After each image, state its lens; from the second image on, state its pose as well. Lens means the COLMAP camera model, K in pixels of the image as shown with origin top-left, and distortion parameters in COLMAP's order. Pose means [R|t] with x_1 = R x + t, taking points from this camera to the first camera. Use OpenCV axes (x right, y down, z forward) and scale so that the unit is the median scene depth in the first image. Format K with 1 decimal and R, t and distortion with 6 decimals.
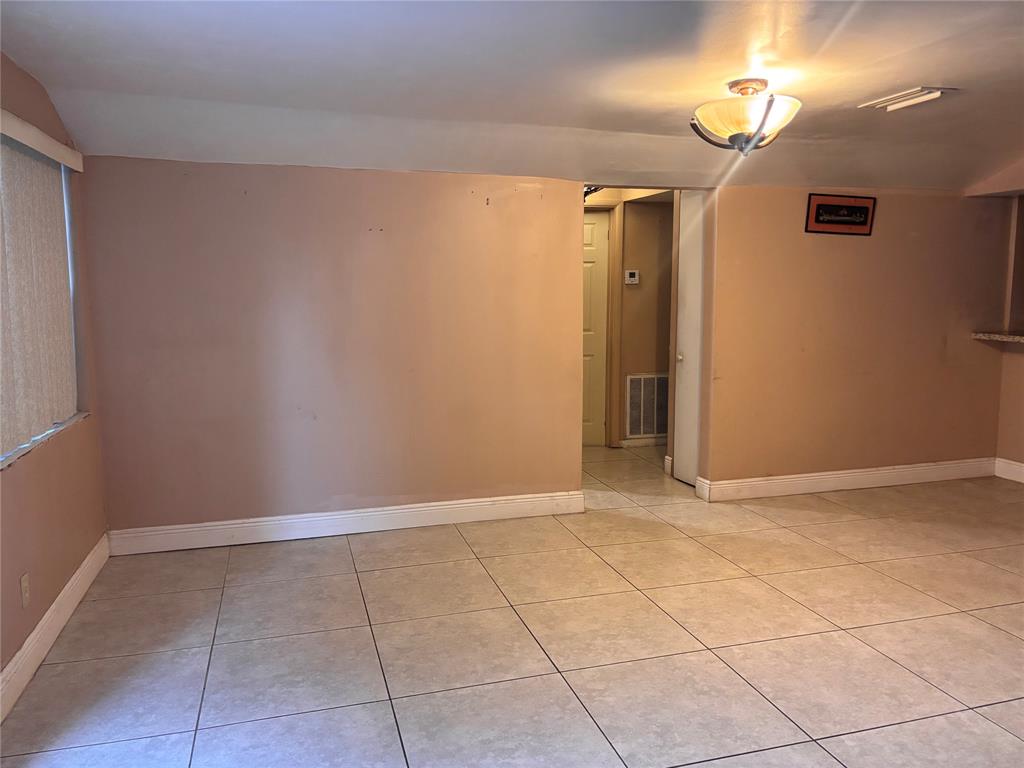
lens RADIAL K [[769.7, 0, 512.0], [0, 769.7, 384.0], [0, 0, 1]] dist [0.034965, -0.049014]
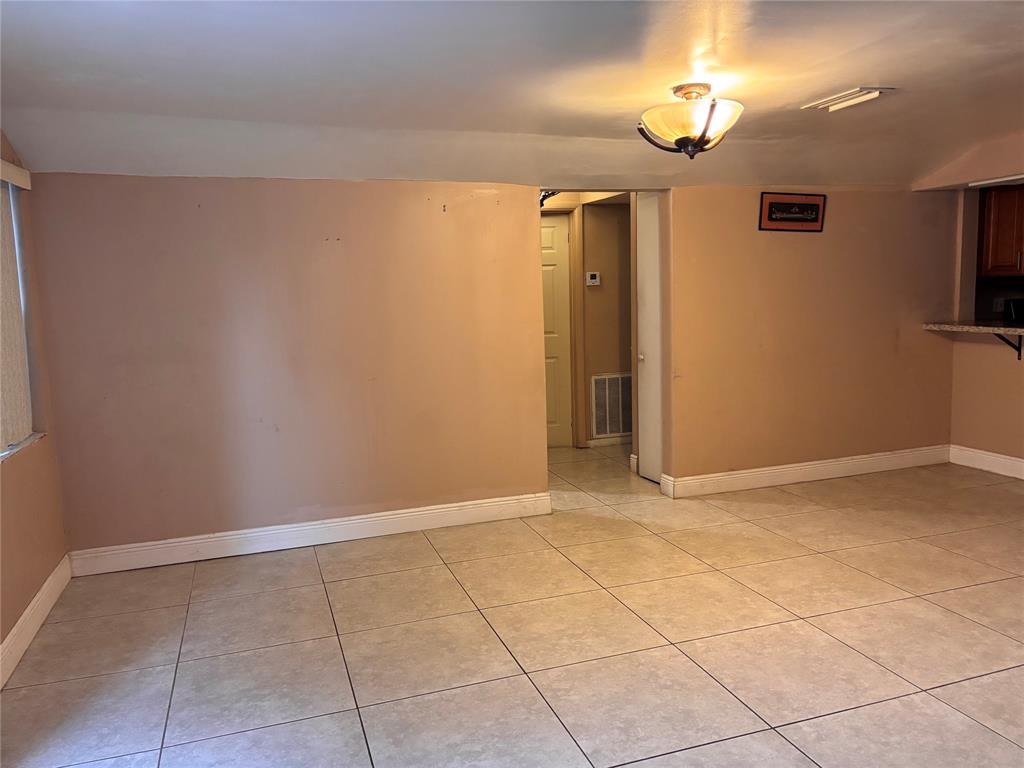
lens RADIAL K [[769.7, 0, 512.0], [0, 769.7, 384.0], [0, 0, 1]] dist [0.034965, -0.049014]
pose [[0.998817, -0.033212, 0.035512, 0.016404], [0.033334, 0.999440, -0.002861, -0.002517], [-0.035397, 0.004041, 0.999365, -0.009088]]
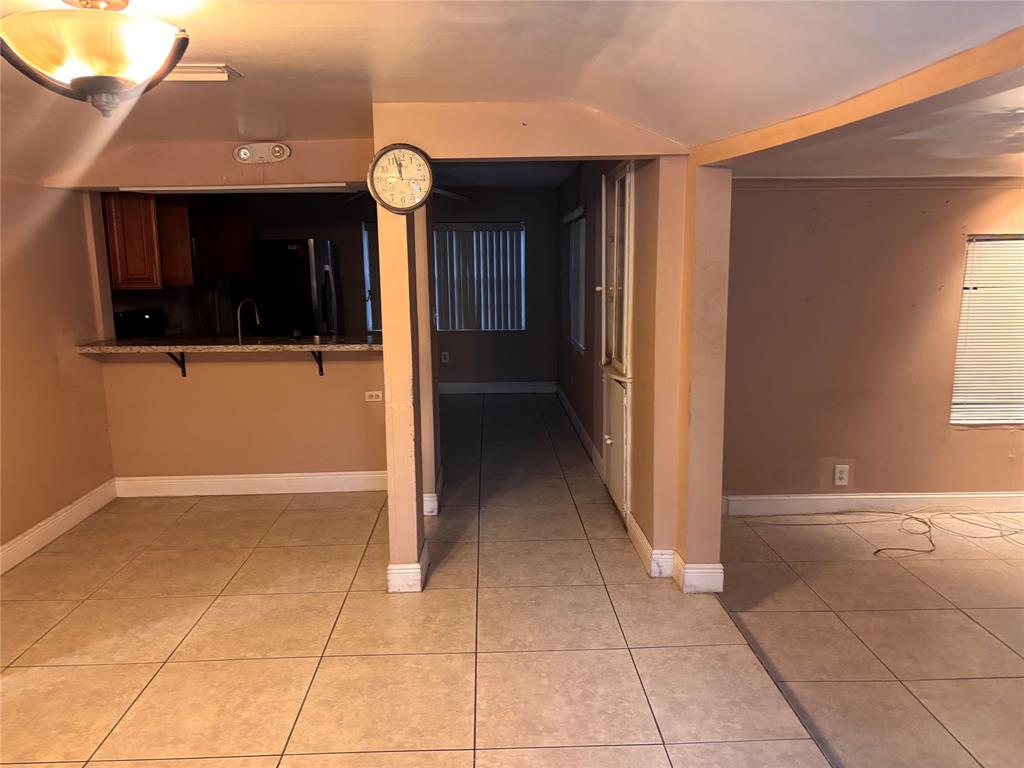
lens RADIAL K [[769.7, 0, 512.0], [0, 769.7, 384.0], [0, 0, 1]] dist [0.034965, -0.049014]
pose [[0.253802, -0.155854, 0.954617, -0.178591], [0.133884, 0.983094, 0.124907, -0.104239], [-0.957946, 0.096107, 0.270377, 0.461538]]
